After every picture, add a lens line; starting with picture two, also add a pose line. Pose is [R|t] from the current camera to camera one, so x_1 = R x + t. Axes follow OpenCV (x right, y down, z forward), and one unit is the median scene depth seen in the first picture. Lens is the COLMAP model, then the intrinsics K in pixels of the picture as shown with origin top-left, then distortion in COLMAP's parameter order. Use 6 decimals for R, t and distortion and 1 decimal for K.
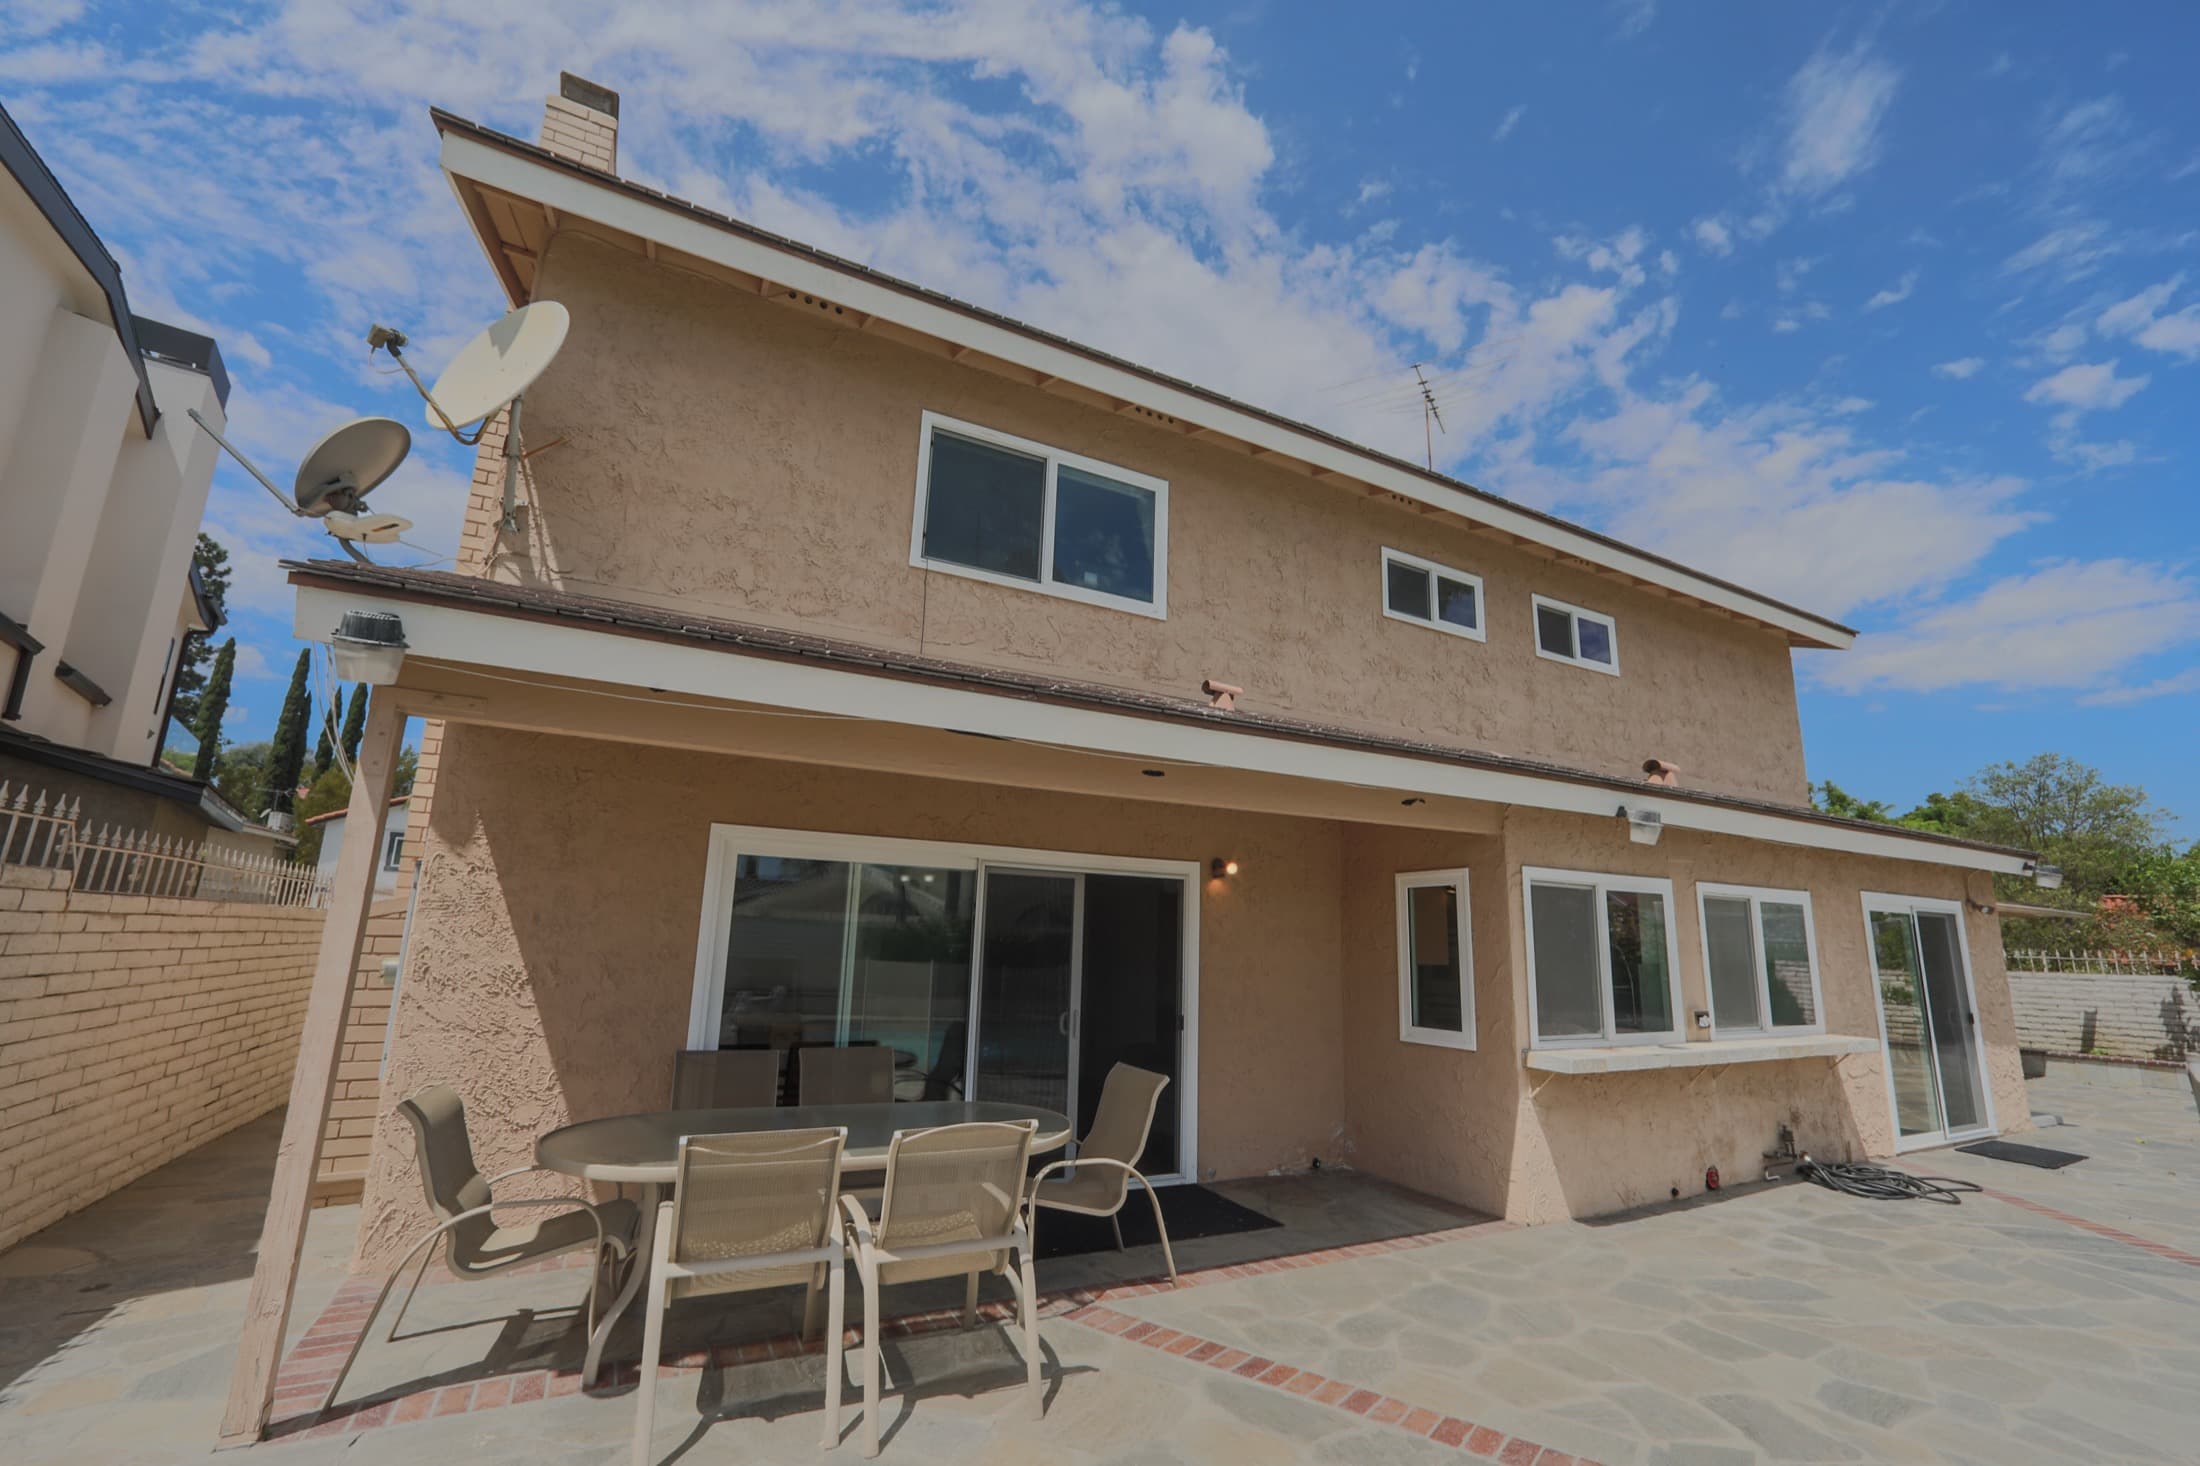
lens RADIAL K [[923.2, 0, 1114.6], [0, 923.2, 759.4], [0, 0, 1]] dist [-0.045648, 0.023918]
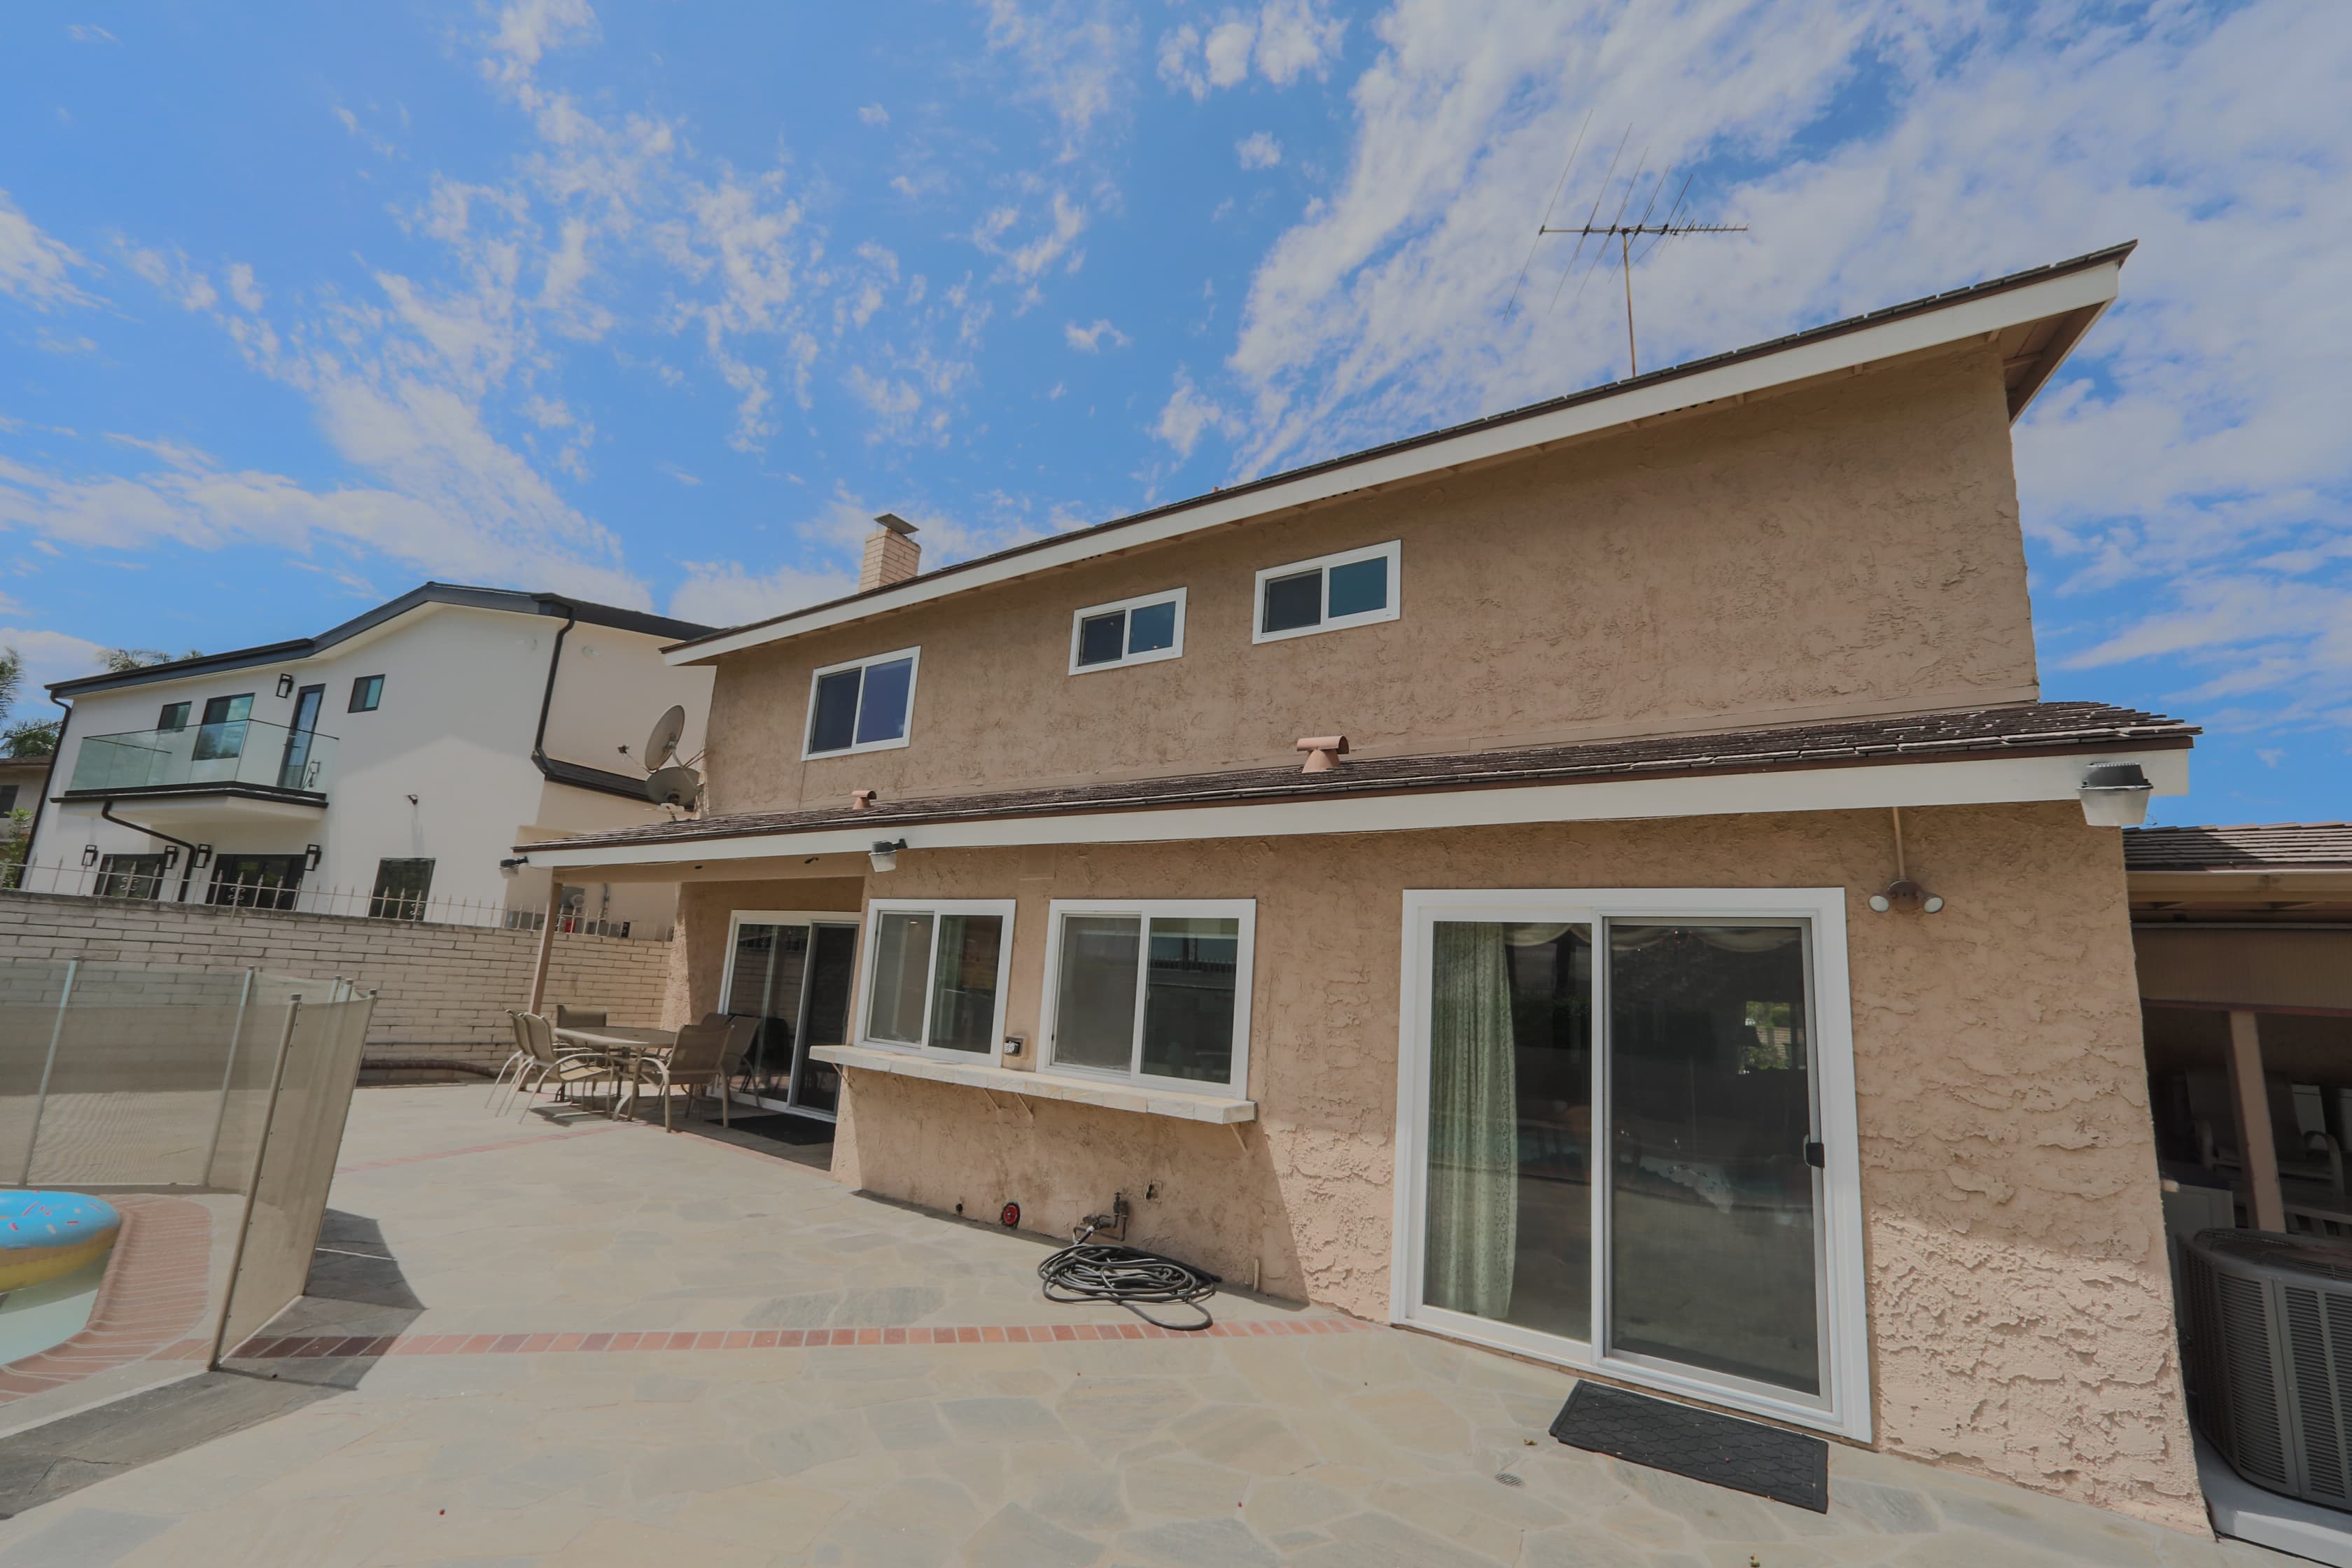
lens RADIAL K [[986.9, 0, 1191.6], [0, 986.9, 812.2], [0, 0, 1]] dist [-0.045648, 0.023918]
pose [[0.456786, -0.154841, -0.875997, 1.681869], [0.128935, 0.985860, -0.107027, 0.181858], [0.880183, -0.064059, 0.470291, 0.704926]]
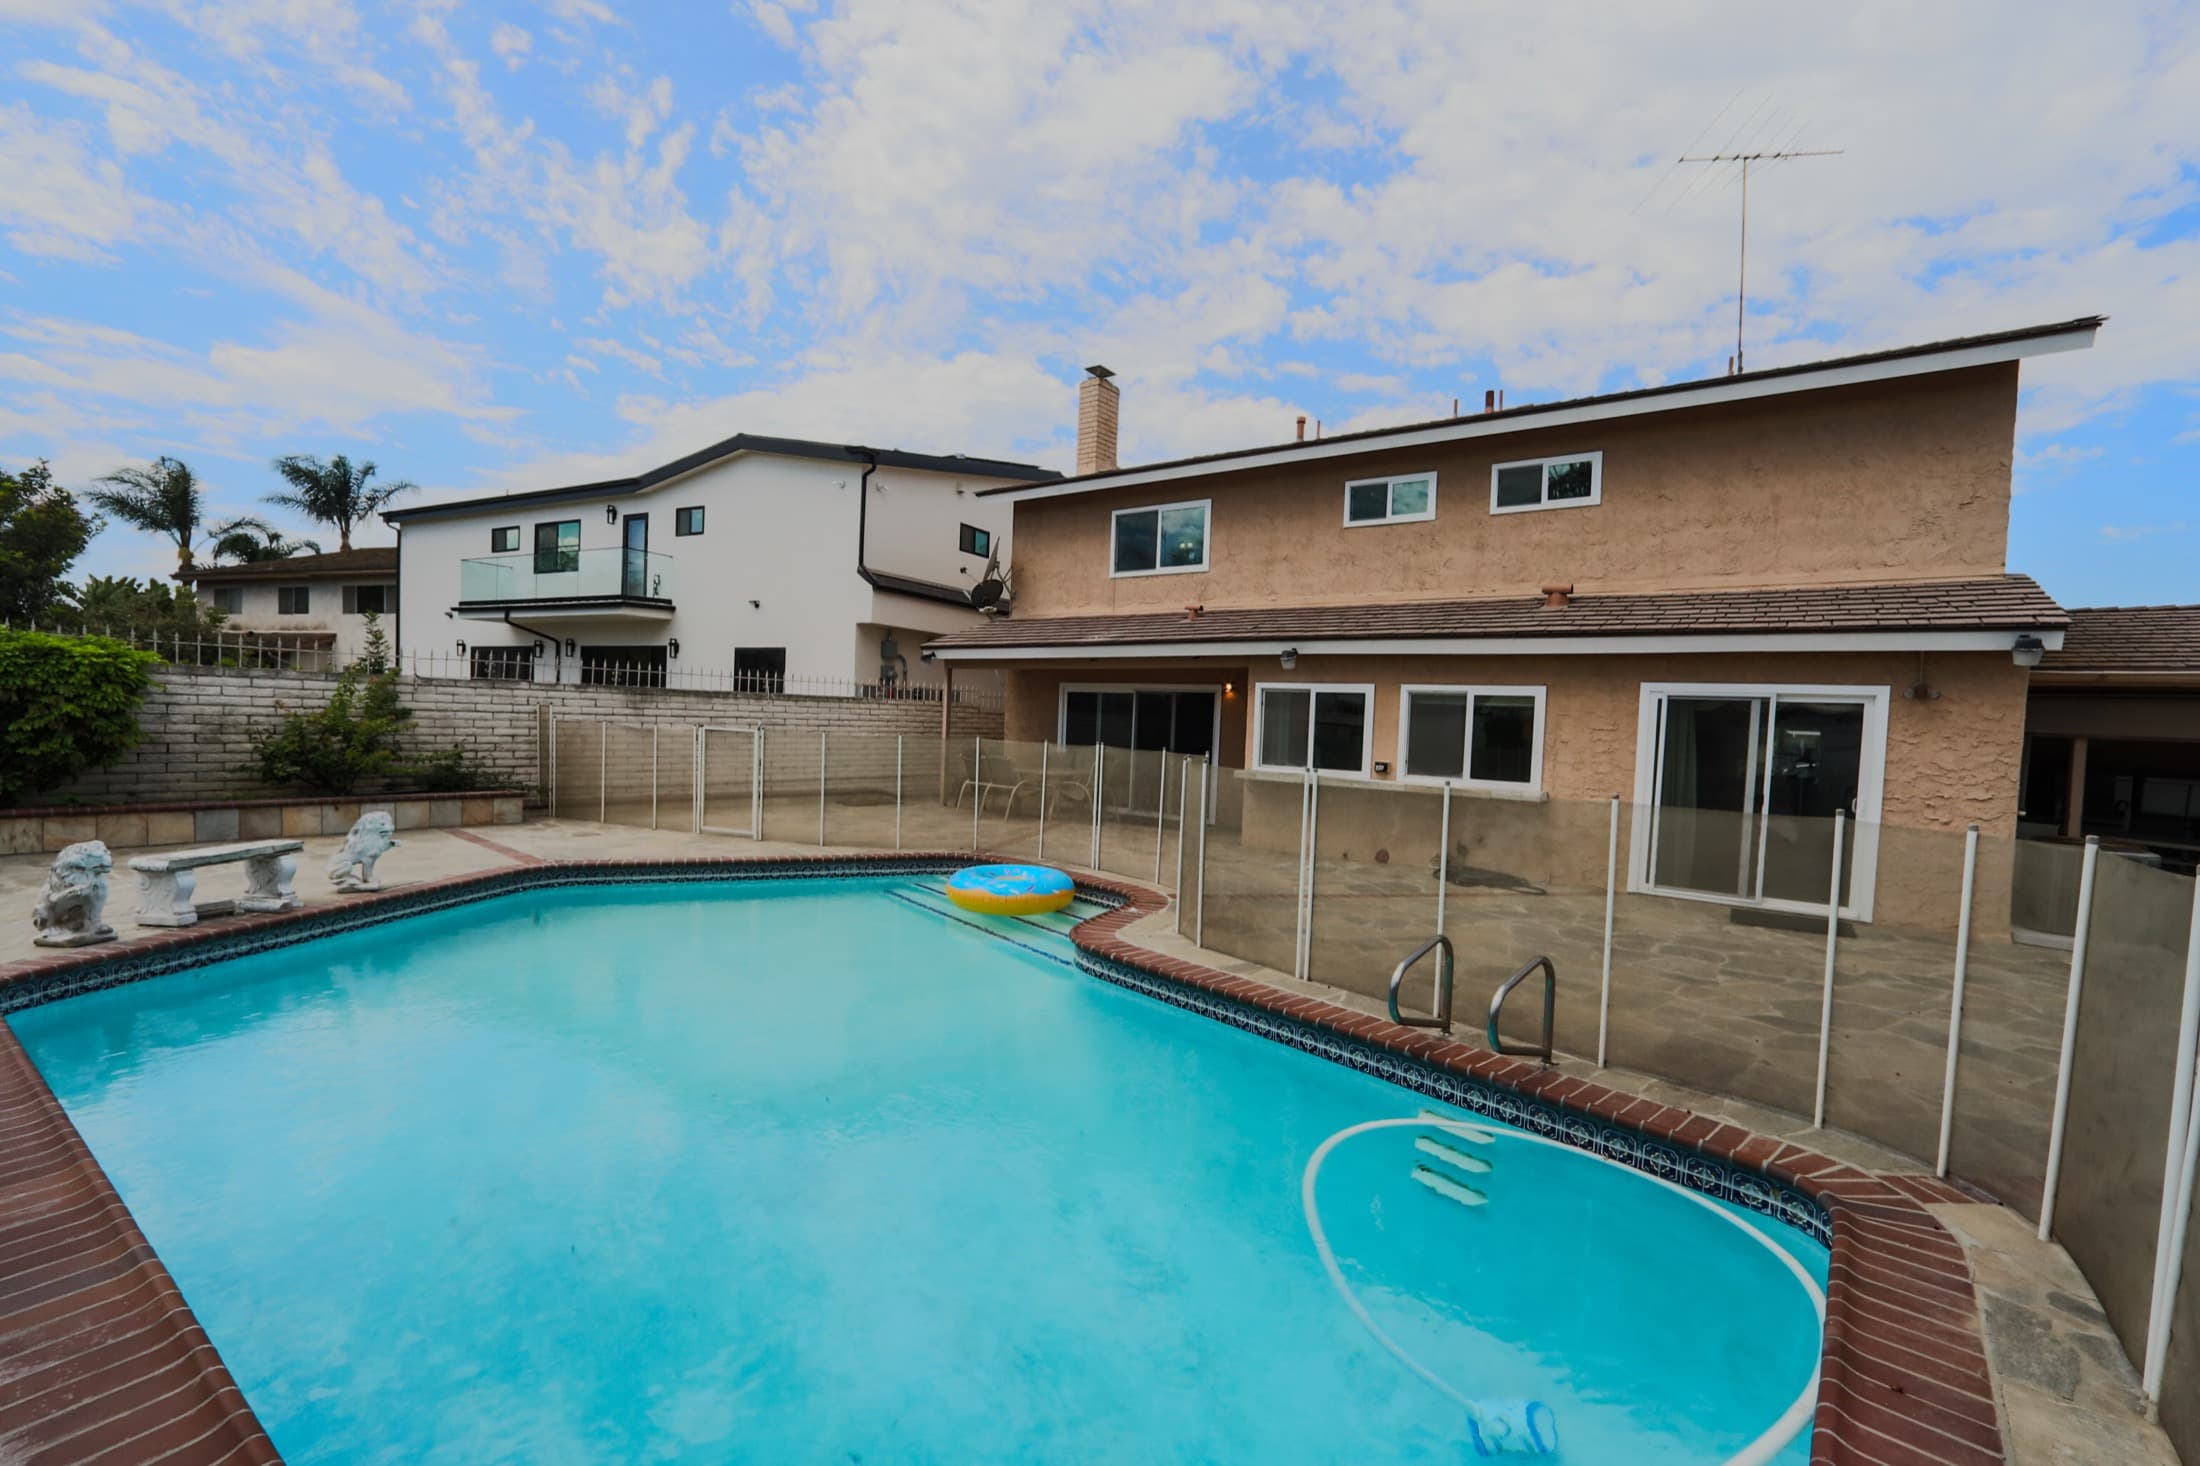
lens RADIAL K [[923.2, 0, 1114.6], [0, 923.2, 759.4], [0, 0, 1]] dist [-0.045648, 0.023918]
pose [[0.417729, 0.032158, -0.908003, 2.012590], [0.154328, 0.982340, 0.105790, 0.016291], [0.895369, -0.184322, 0.405388, -0.132137]]
